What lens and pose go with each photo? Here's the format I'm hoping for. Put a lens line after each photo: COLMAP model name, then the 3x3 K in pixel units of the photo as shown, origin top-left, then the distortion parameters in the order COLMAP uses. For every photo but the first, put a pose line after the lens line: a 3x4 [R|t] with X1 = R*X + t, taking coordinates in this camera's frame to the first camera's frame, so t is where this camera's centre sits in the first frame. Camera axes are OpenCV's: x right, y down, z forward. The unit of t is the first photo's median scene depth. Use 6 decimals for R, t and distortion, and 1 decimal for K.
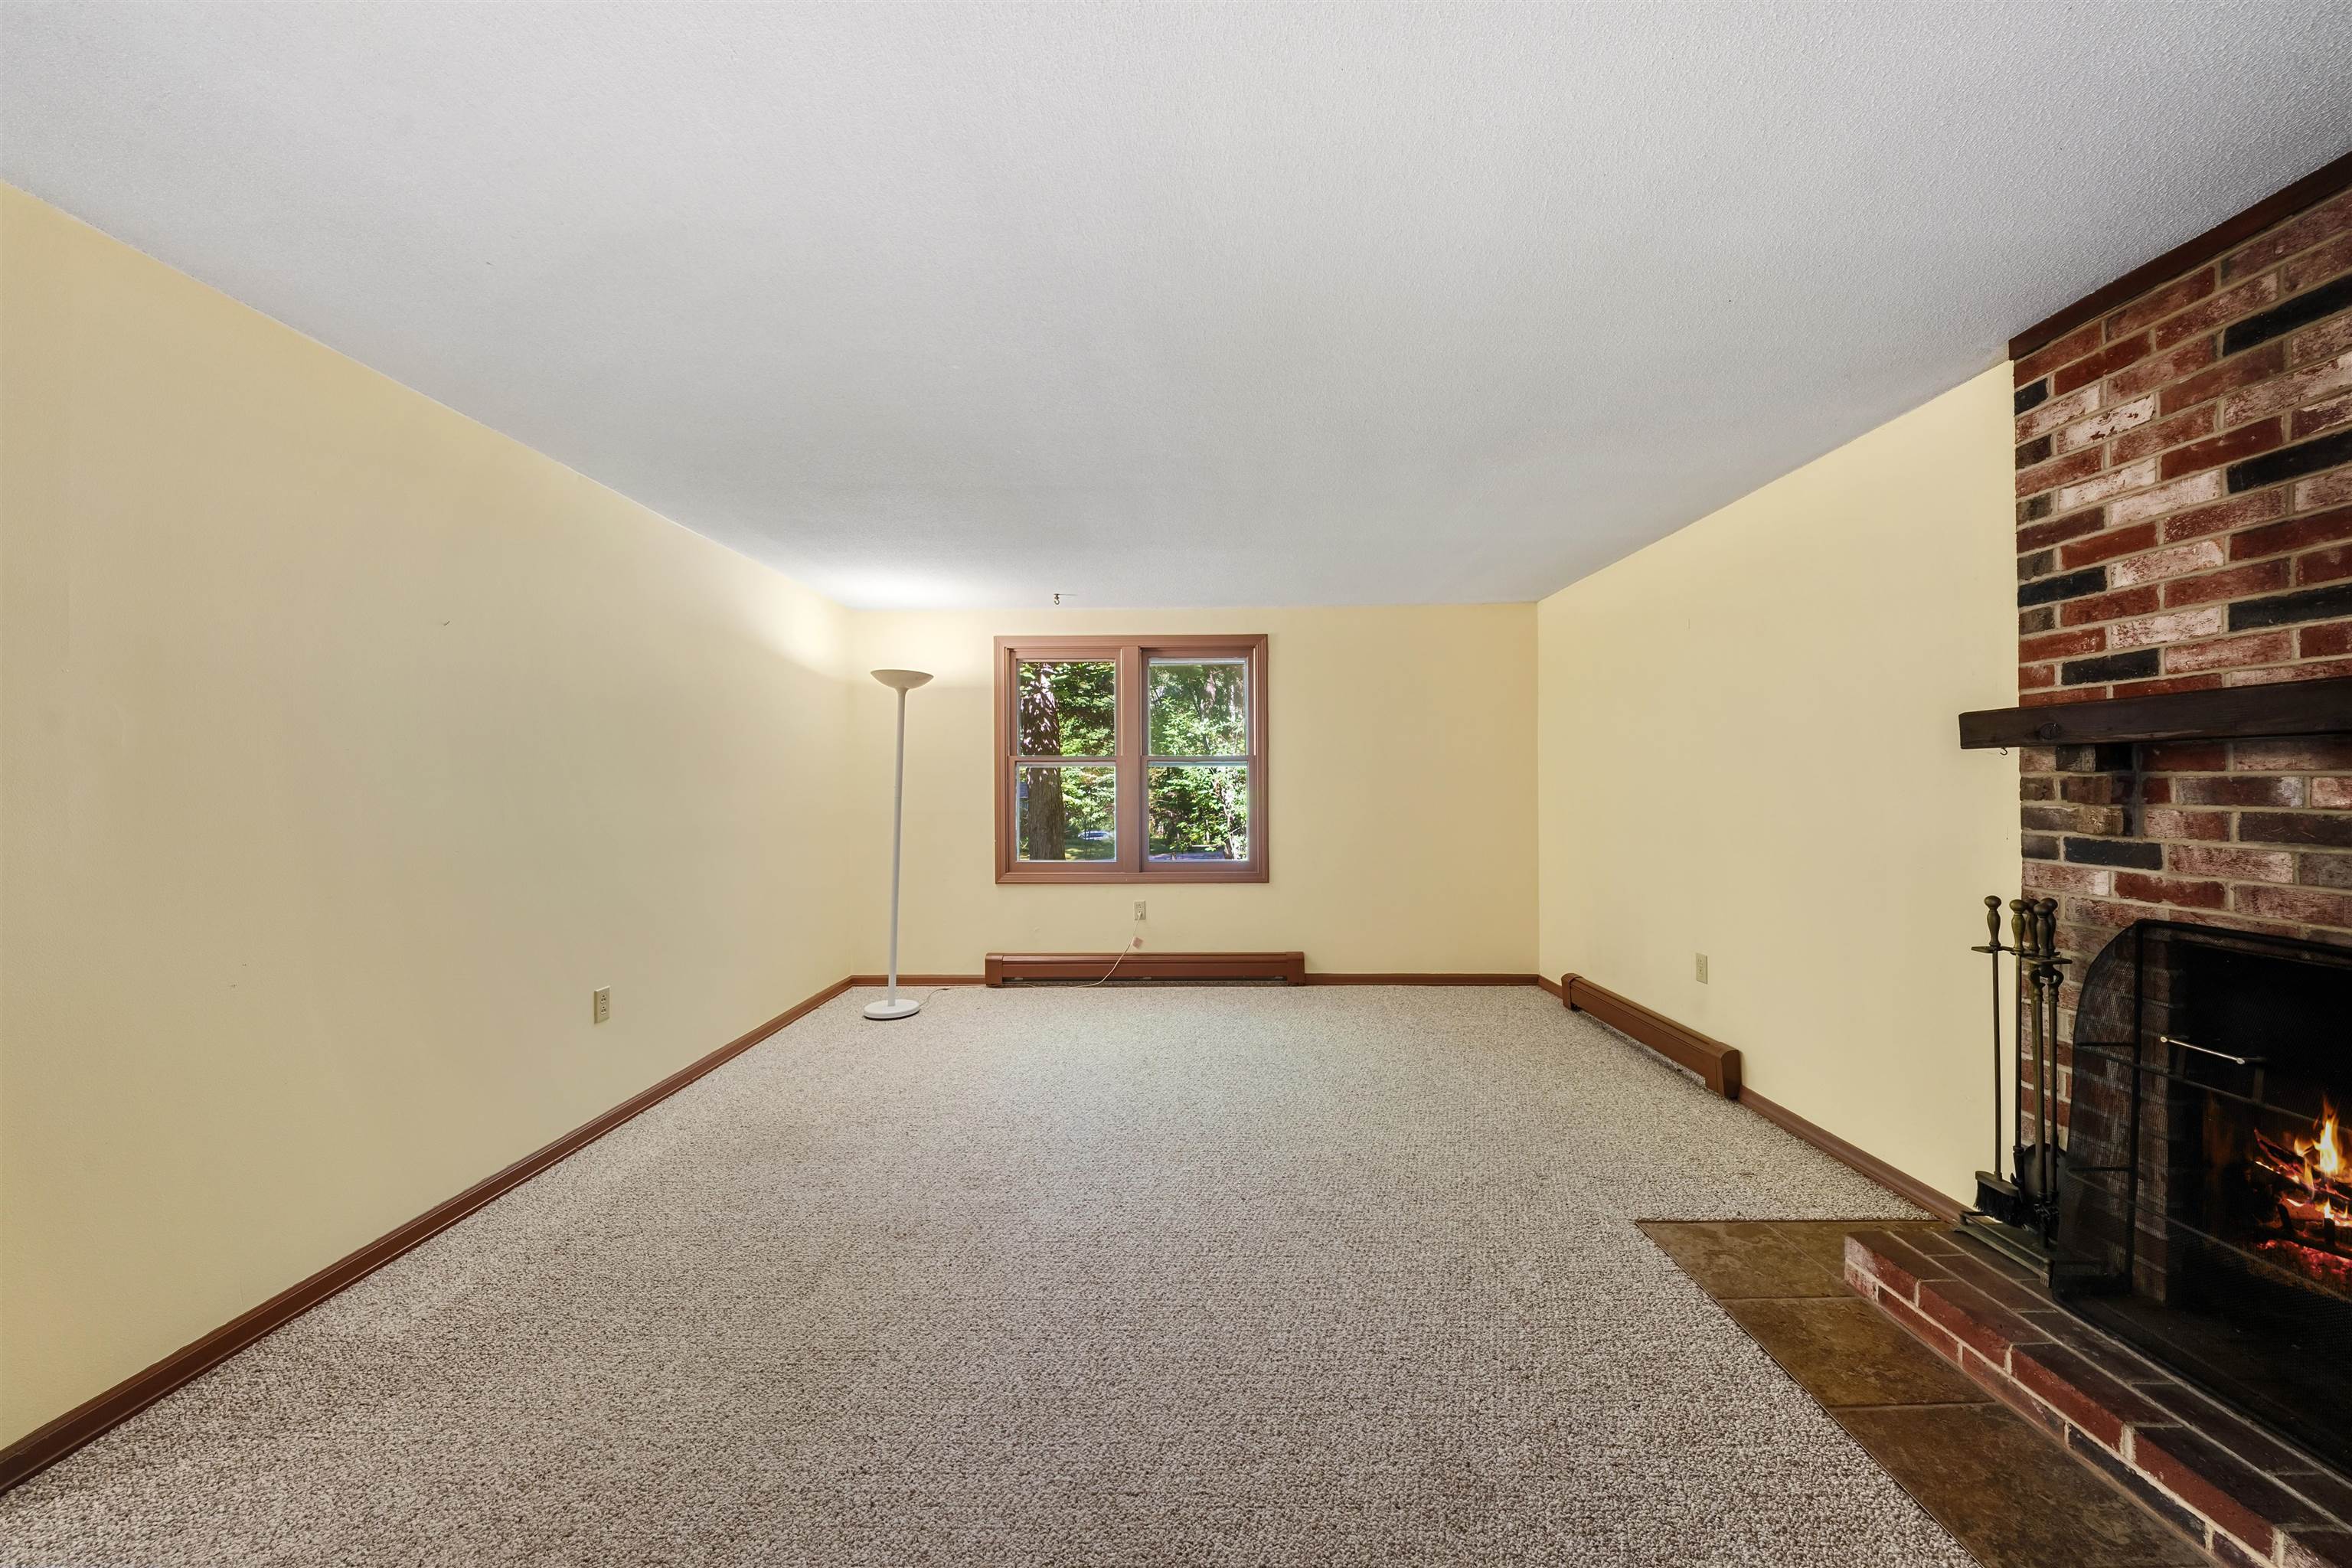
lens RADIAL K [[819.3, 0, 1175.7], [0, 819.3, 779.3], [0, 0, 1]] dist [-0.001175, -0.000143]
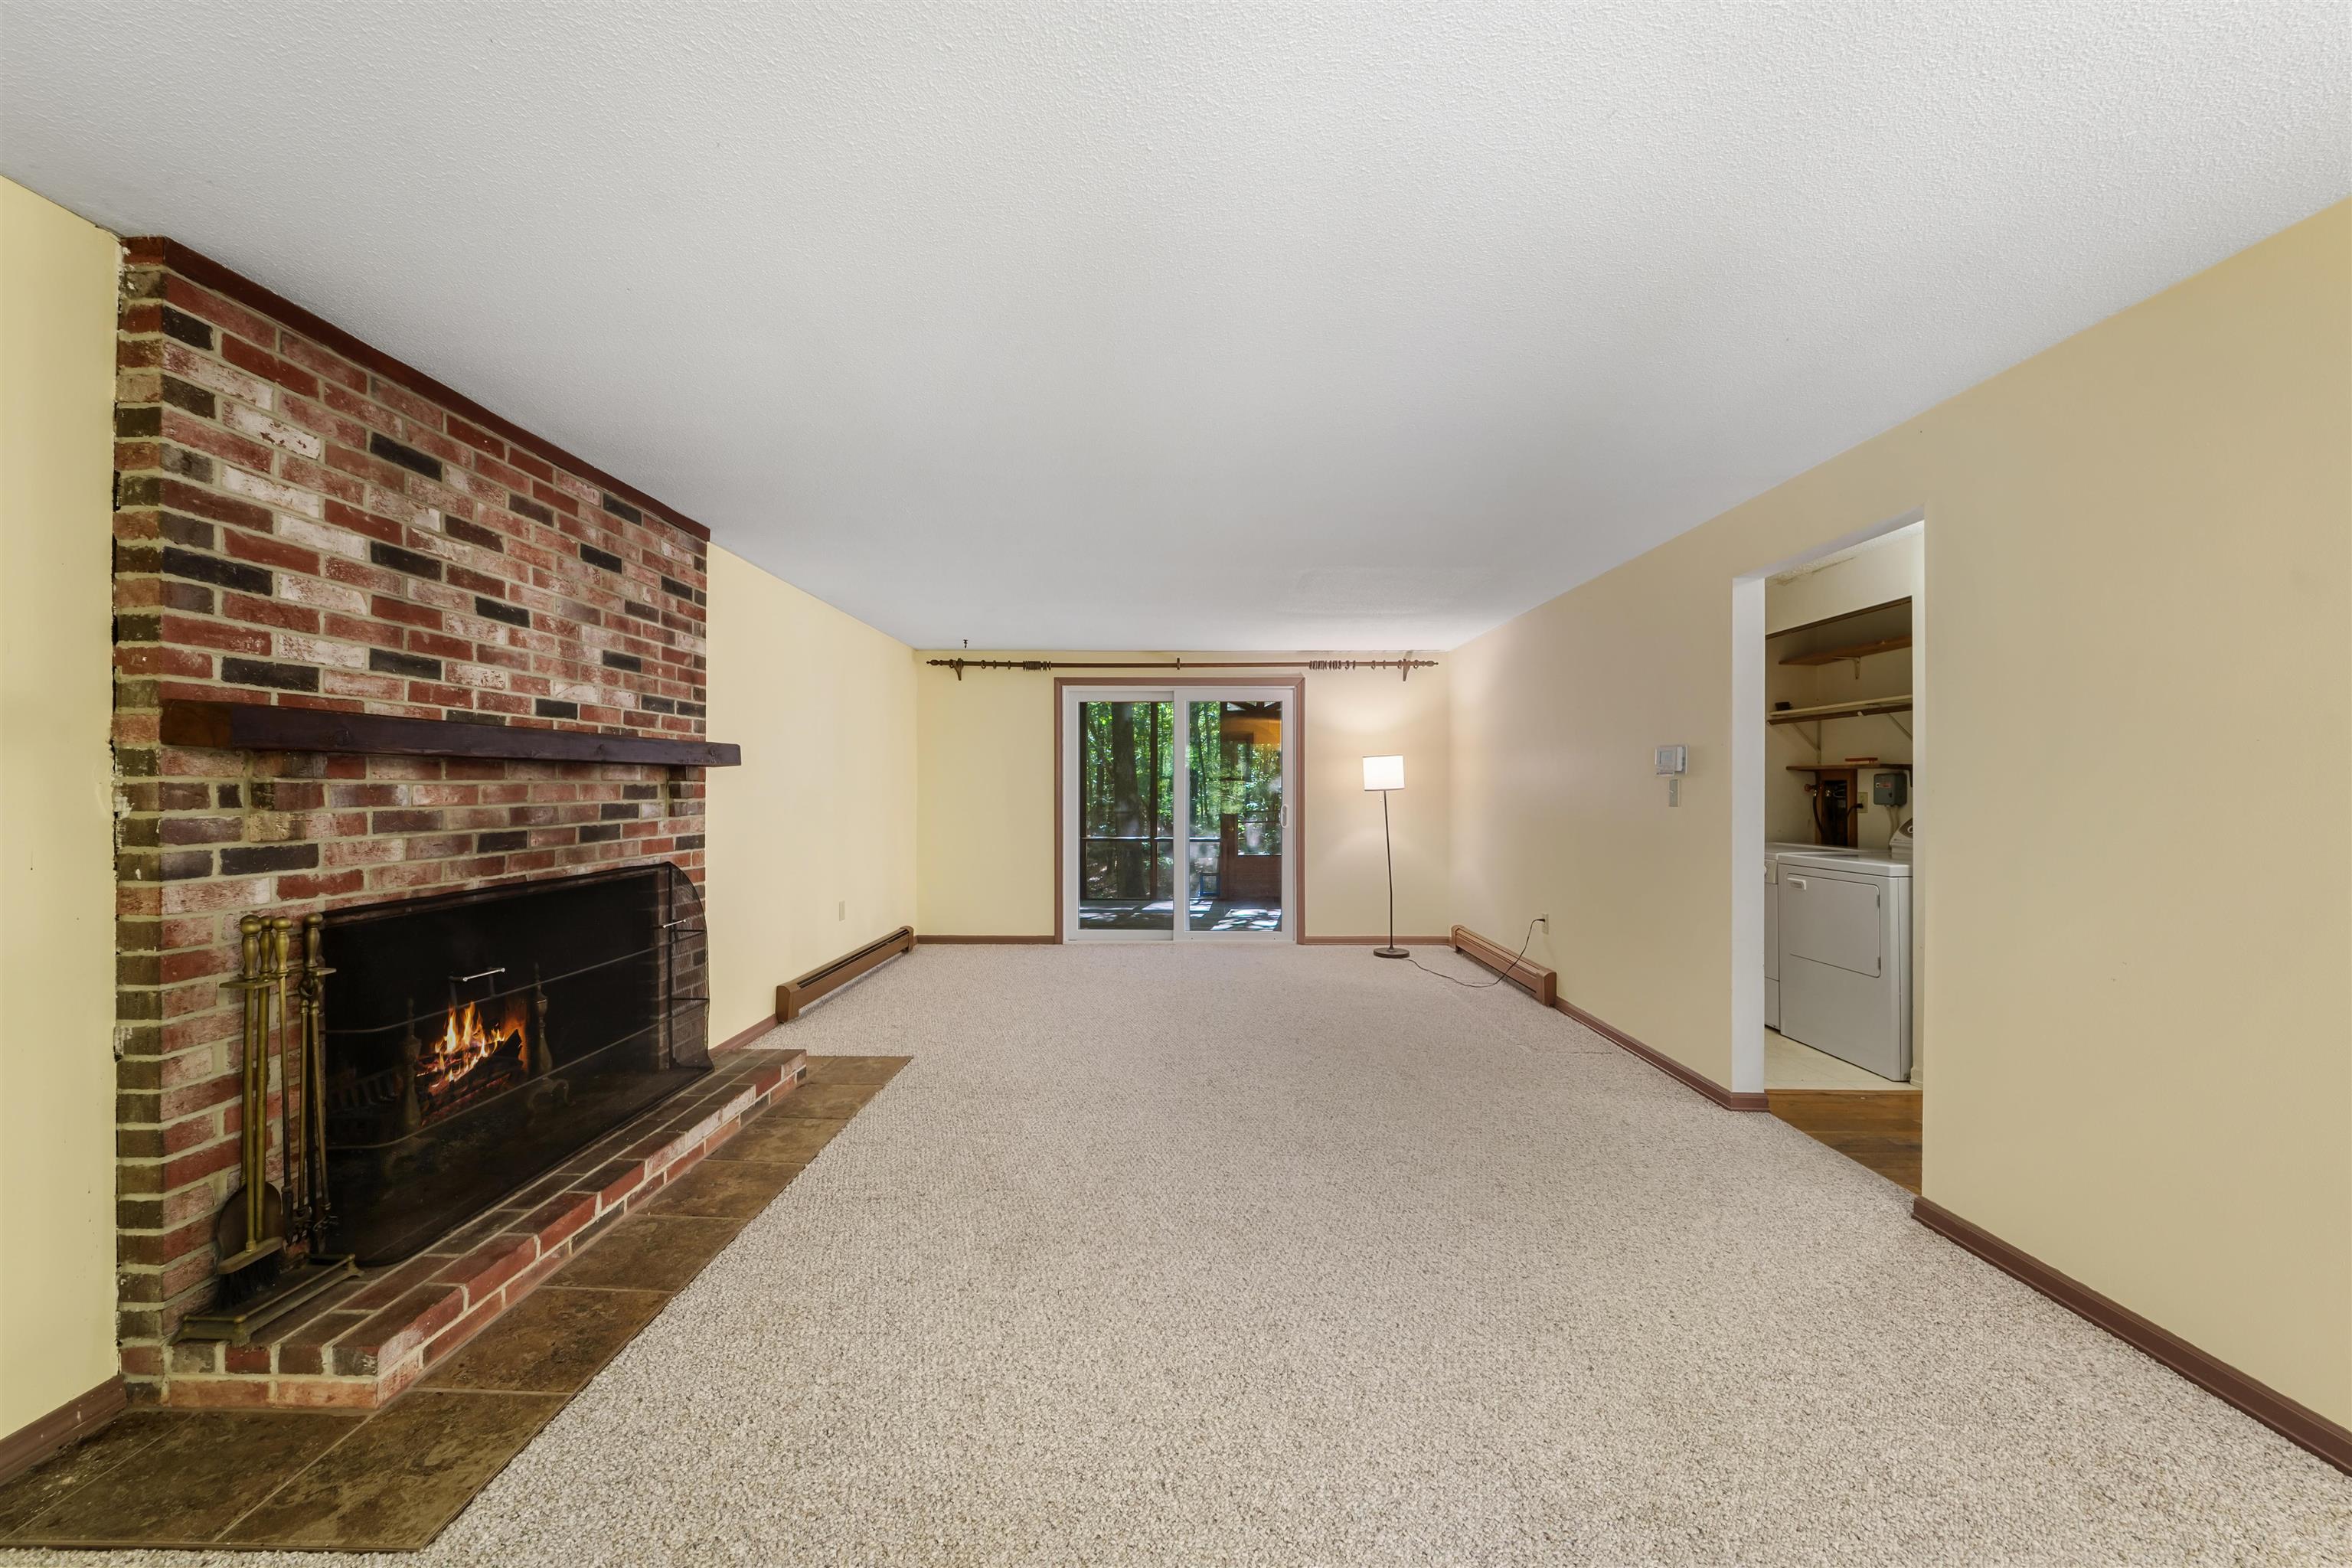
lens RADIAL K [[819.3, 0, 1156.4], [0, 819.3, 790.9], [0, 0, 1]] dist [-0.001175, -0.000143]
pose [[-0.999906, 0.002914, 0.013392, 0.046522], [0.002912, 0.999996, -0.000166, 0.010600], [-0.013393, -0.000127, -0.999910, 2.107276]]
